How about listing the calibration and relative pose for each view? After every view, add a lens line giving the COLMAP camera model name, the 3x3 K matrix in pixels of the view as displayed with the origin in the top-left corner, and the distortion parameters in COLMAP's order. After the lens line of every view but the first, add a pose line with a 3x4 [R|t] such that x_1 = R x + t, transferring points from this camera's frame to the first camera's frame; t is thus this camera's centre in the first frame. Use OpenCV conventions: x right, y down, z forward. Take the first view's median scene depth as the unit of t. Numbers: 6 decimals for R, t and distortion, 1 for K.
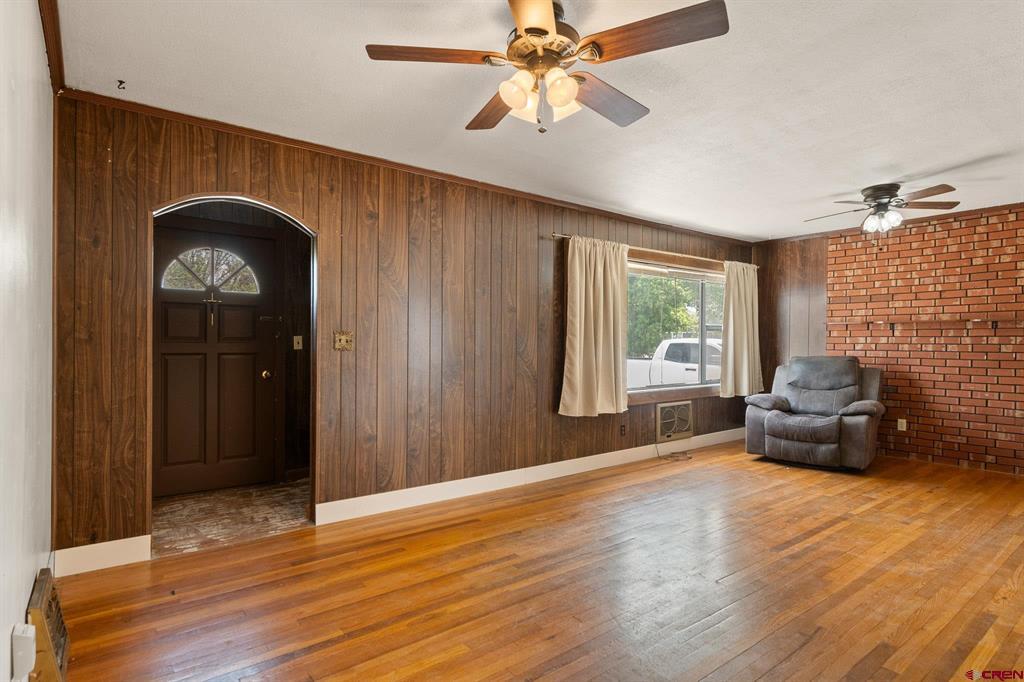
lens RADIAL K [[535.1, 0, 510.0], [0, 535.1, 352.1], [0, 0, 1]] dist [0.000994, -0.000401]
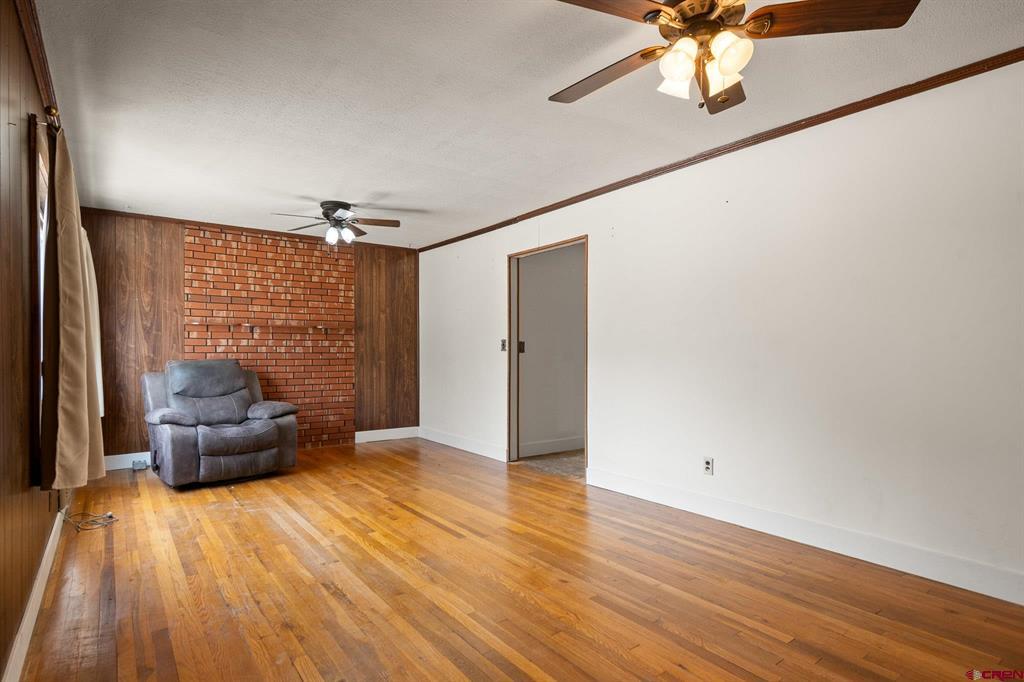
lens RADIAL K [[535.1, 0, 510.0], [0, 535.1, 352.1], [0, 0, 1]] dist [0.000994, -0.000401]
pose [[0.015716, -0.007582, 0.999848, -0.334603], [0.015859, 0.999847, 0.007333, -0.003535], [-0.999751, 0.015742, 0.015834, 0.512435]]
